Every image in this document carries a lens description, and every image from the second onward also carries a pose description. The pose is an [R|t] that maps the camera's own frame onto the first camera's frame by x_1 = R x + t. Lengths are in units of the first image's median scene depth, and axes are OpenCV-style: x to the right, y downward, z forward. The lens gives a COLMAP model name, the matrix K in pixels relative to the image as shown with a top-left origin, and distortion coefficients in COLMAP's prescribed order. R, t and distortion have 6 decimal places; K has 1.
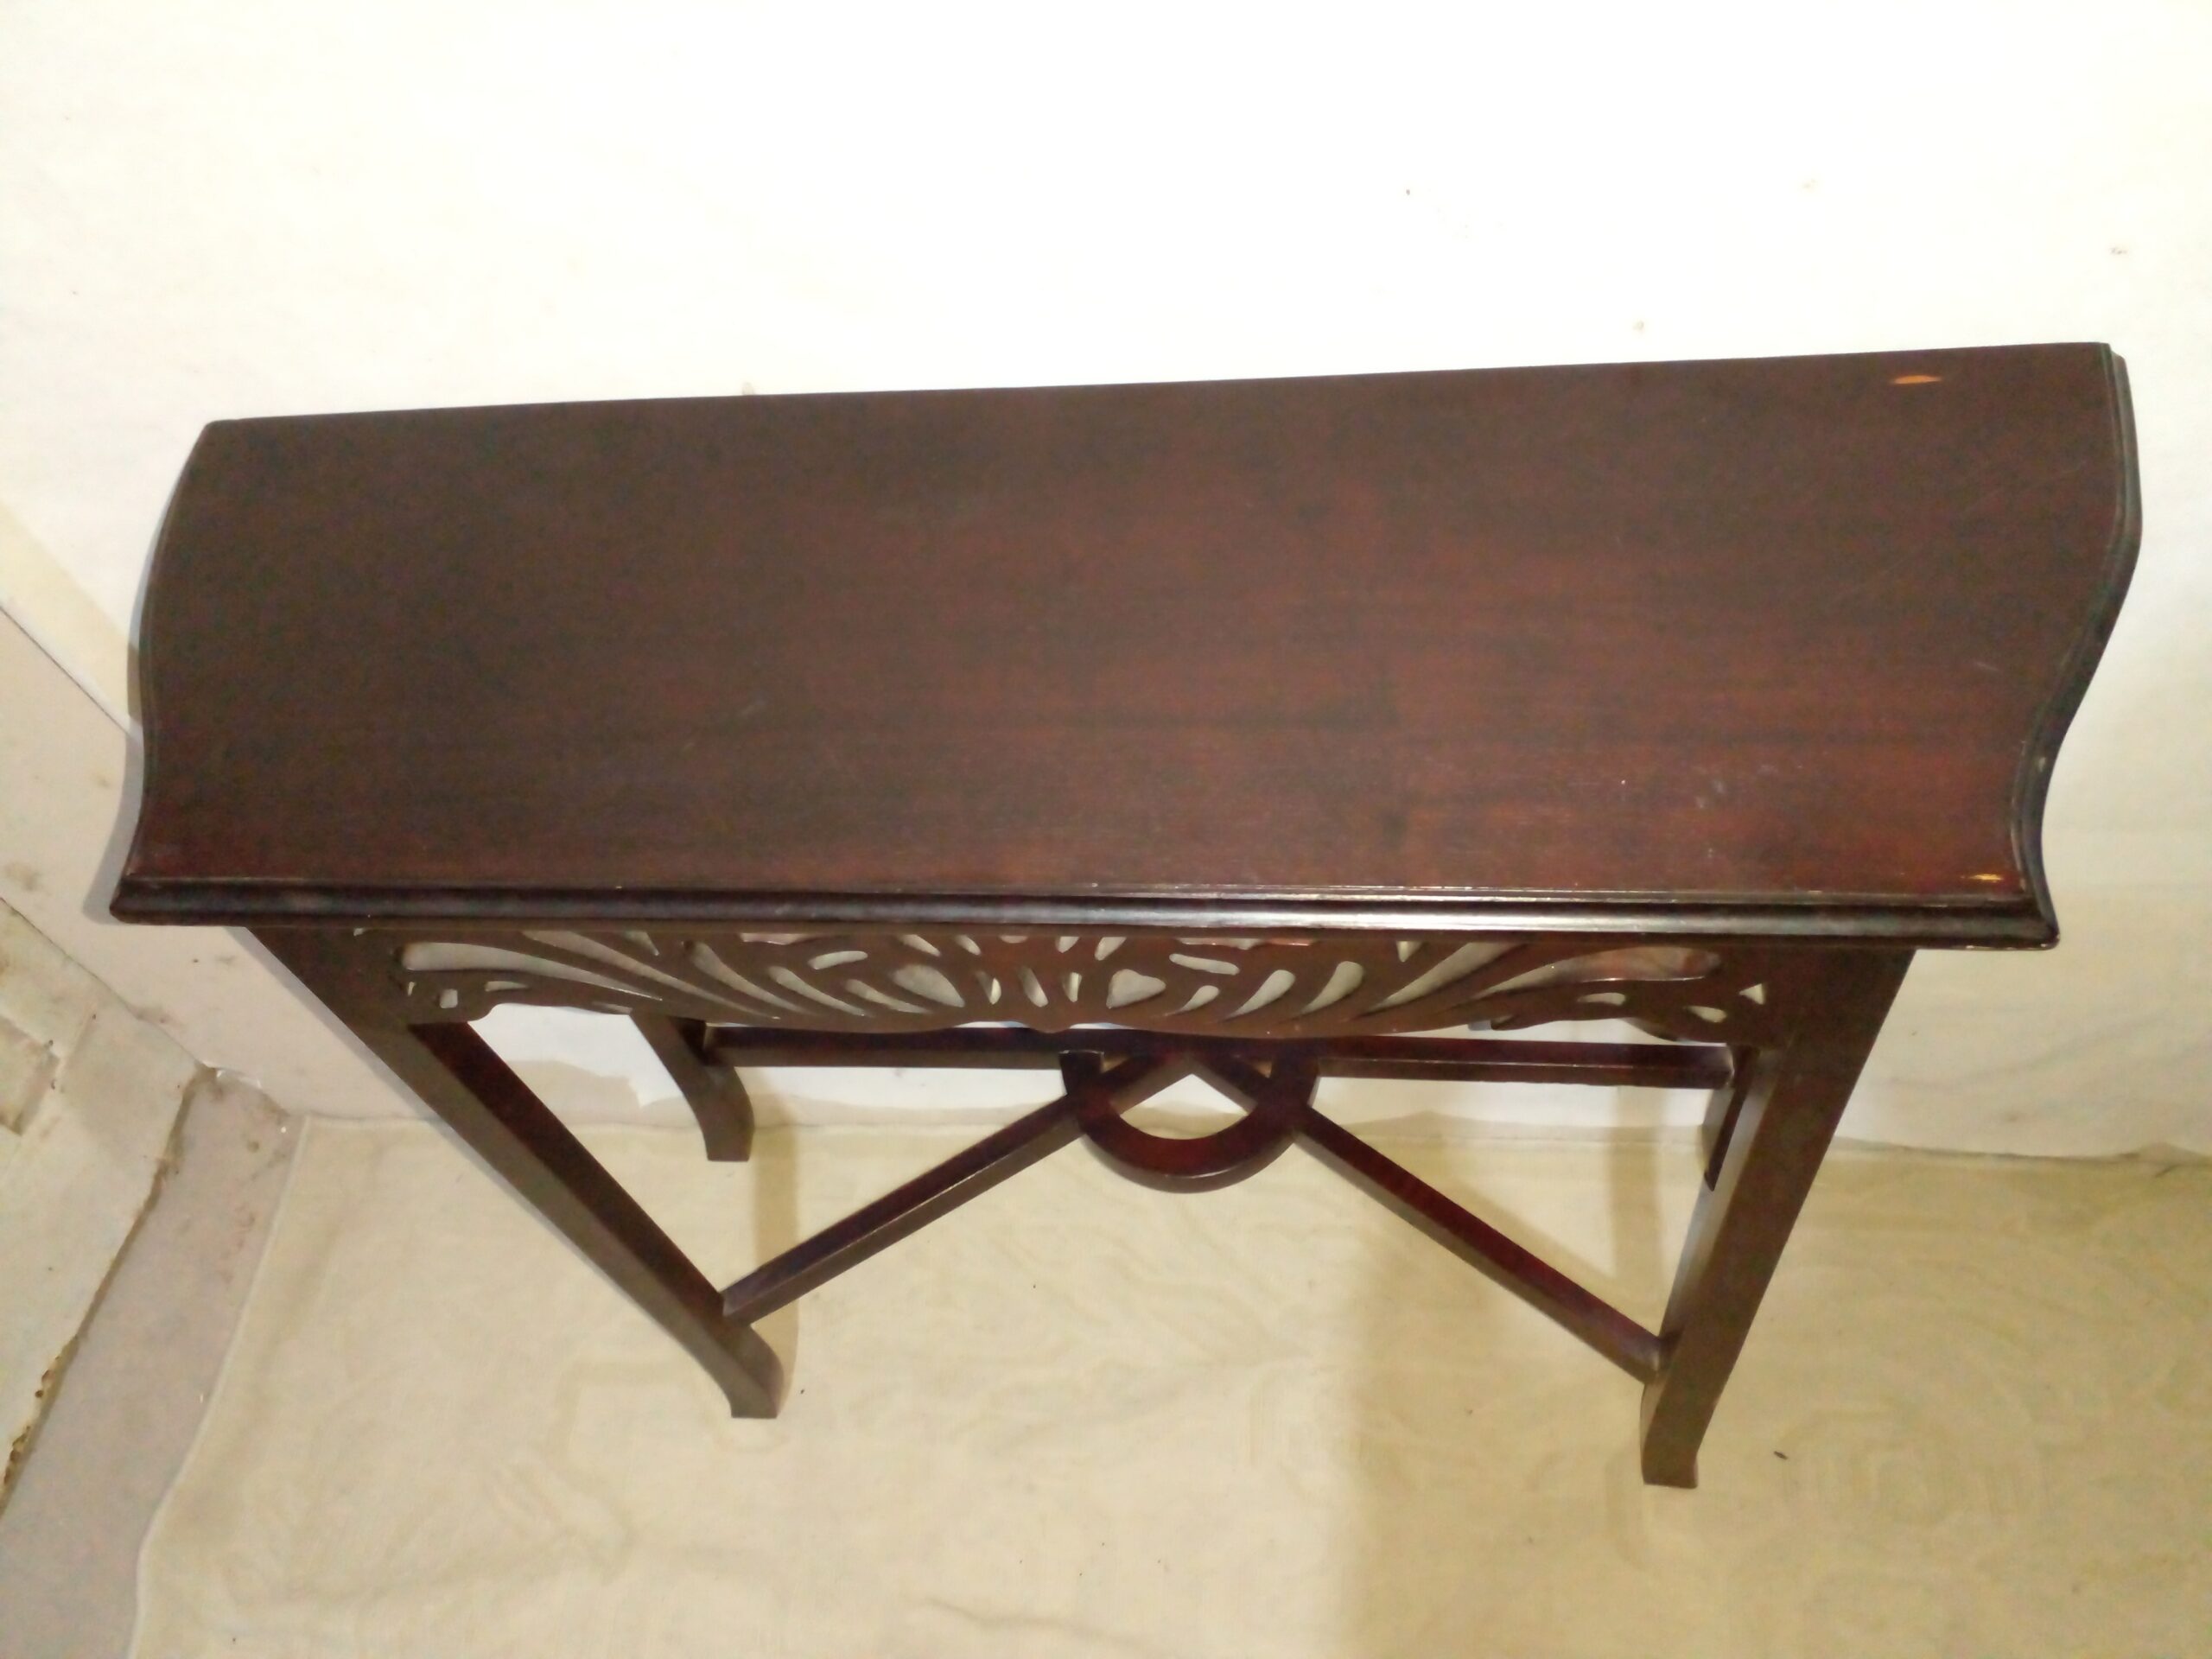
lens RADIAL K [[1668.6, 0, 1118.0], [0, 1668.6, 832.6], [0, 0, 1]] dist [0.023174, -0.035610]
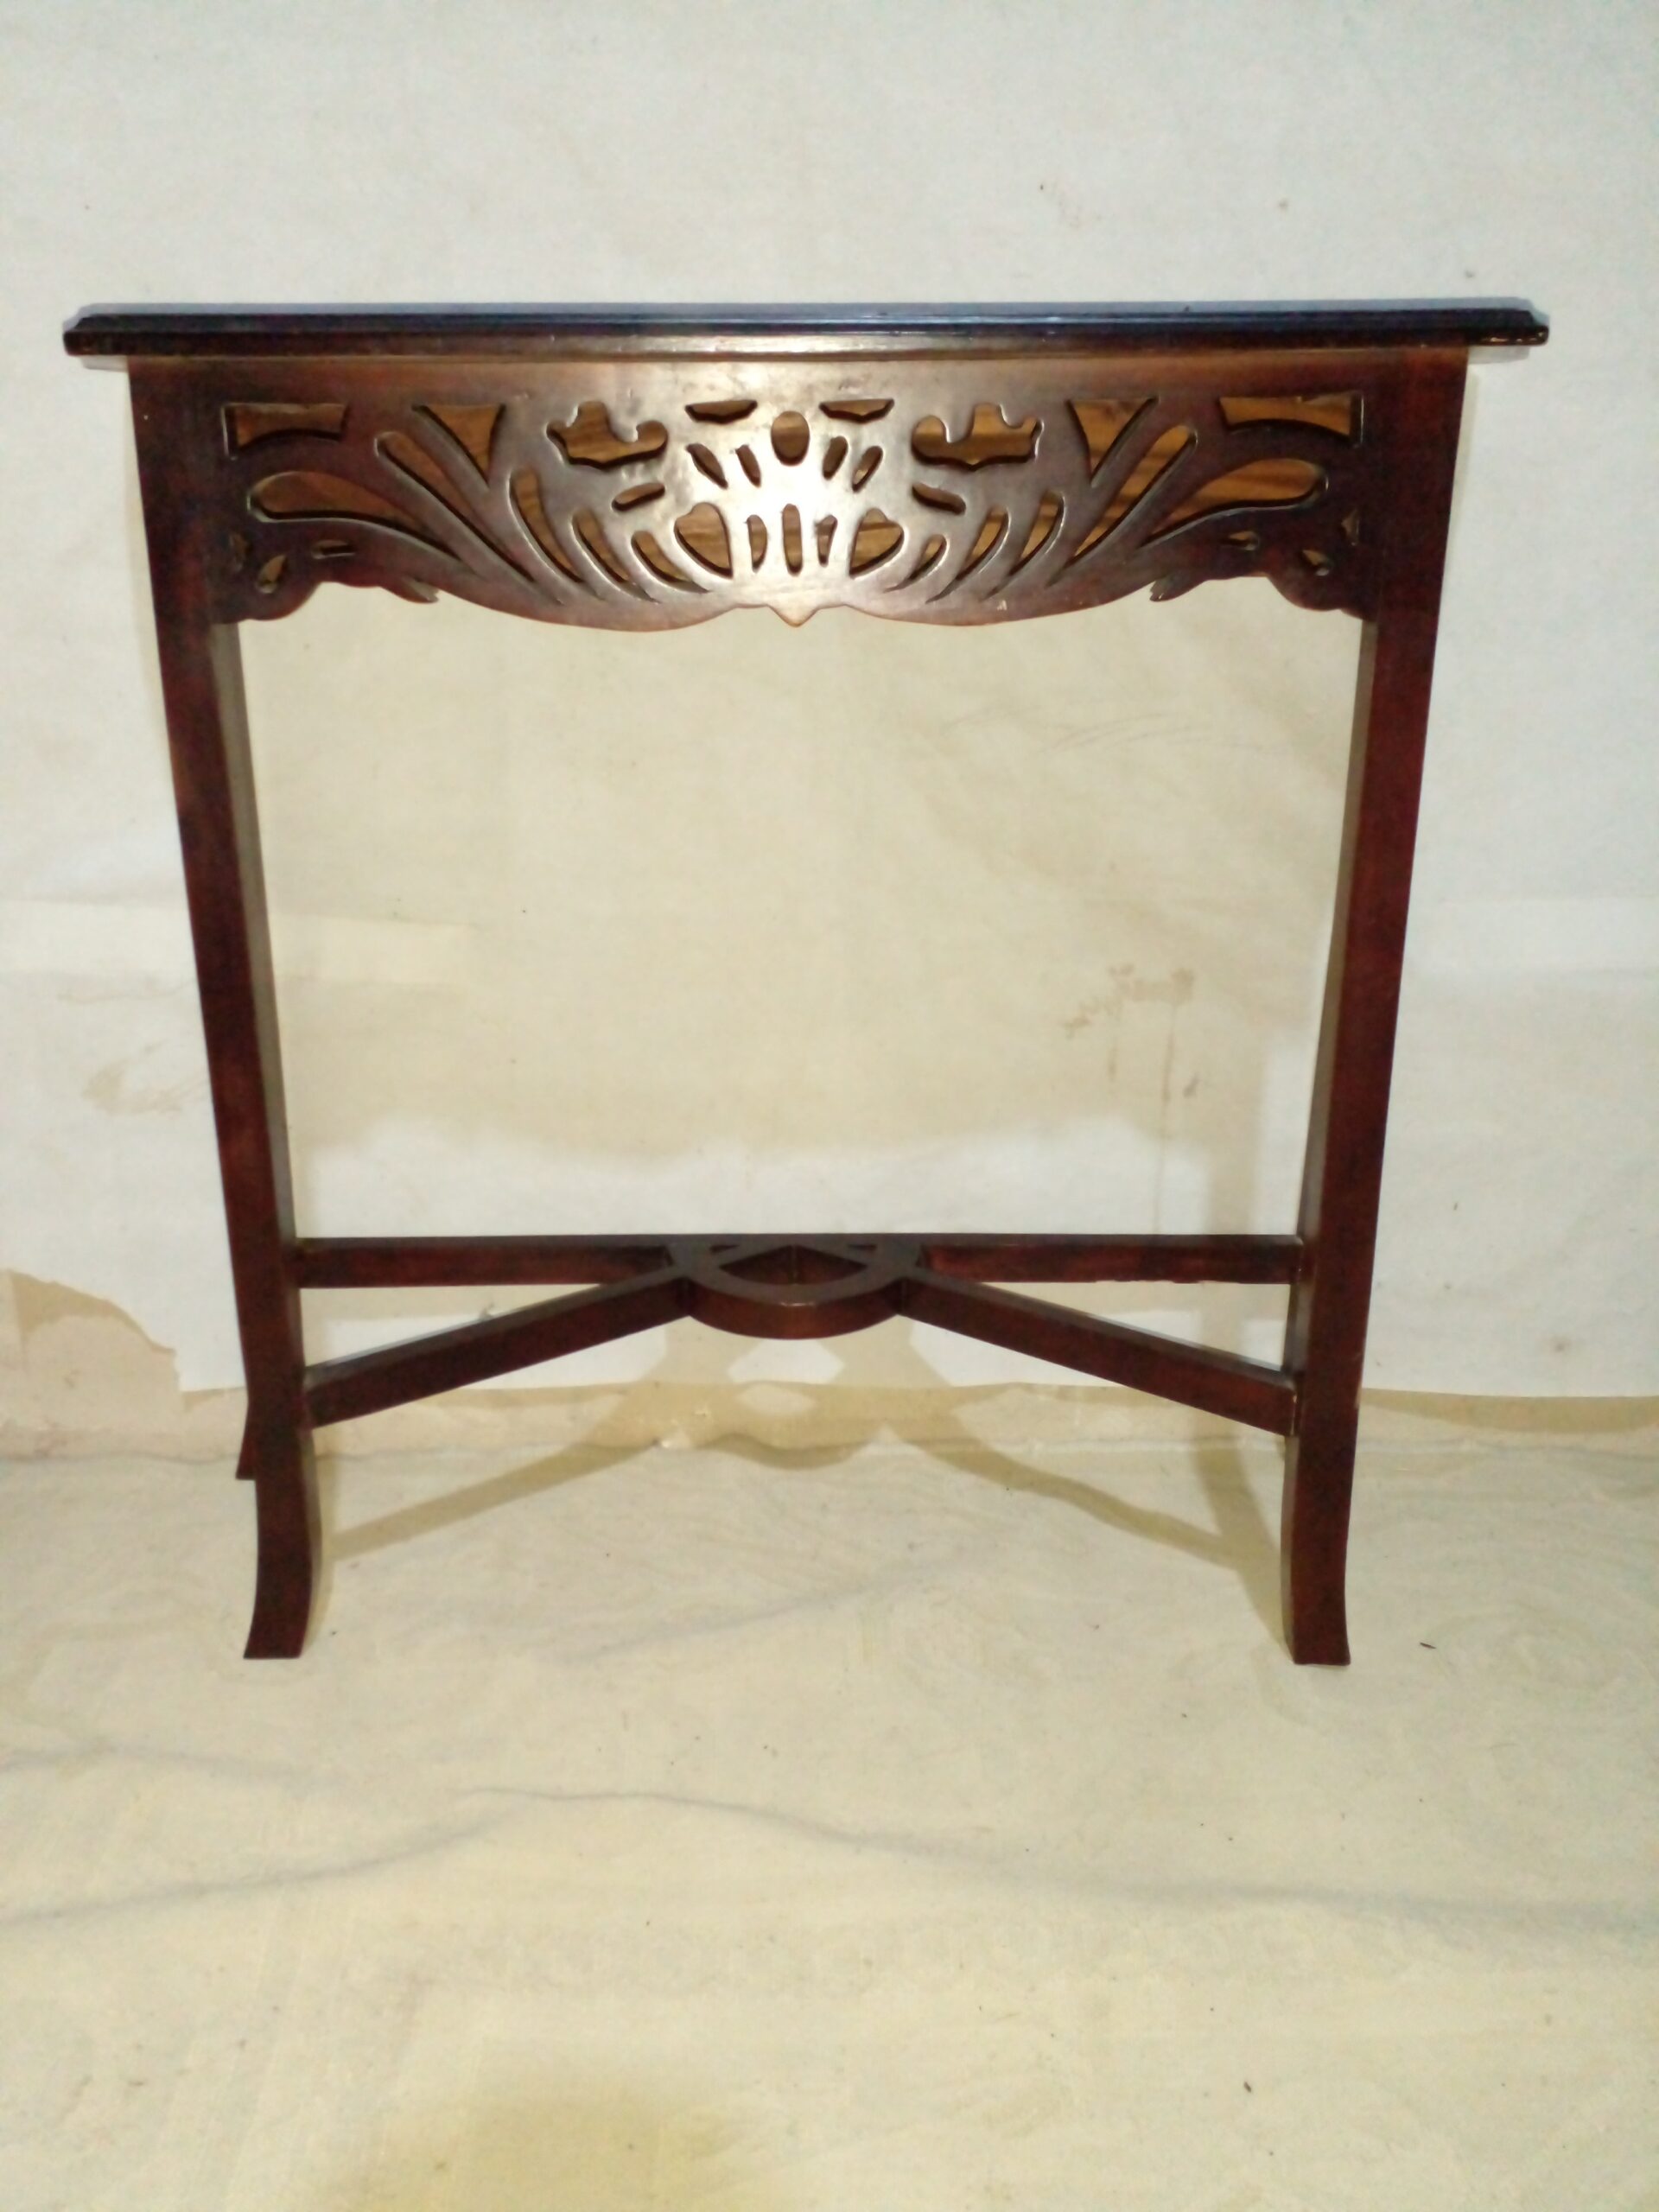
lens RADIAL K [[1668.6, 0, 784.0], [0, 1668.6, 1124.8], [0, 0, 1]] dist [0.023174, -0.035610]
pose [[0.987306, 0.091835, 0.129585, -0.101753], [0.001123, 0.811830, -0.583893, 0.657231], [-0.158823, 0.576627, 0.801422, 0.137647]]
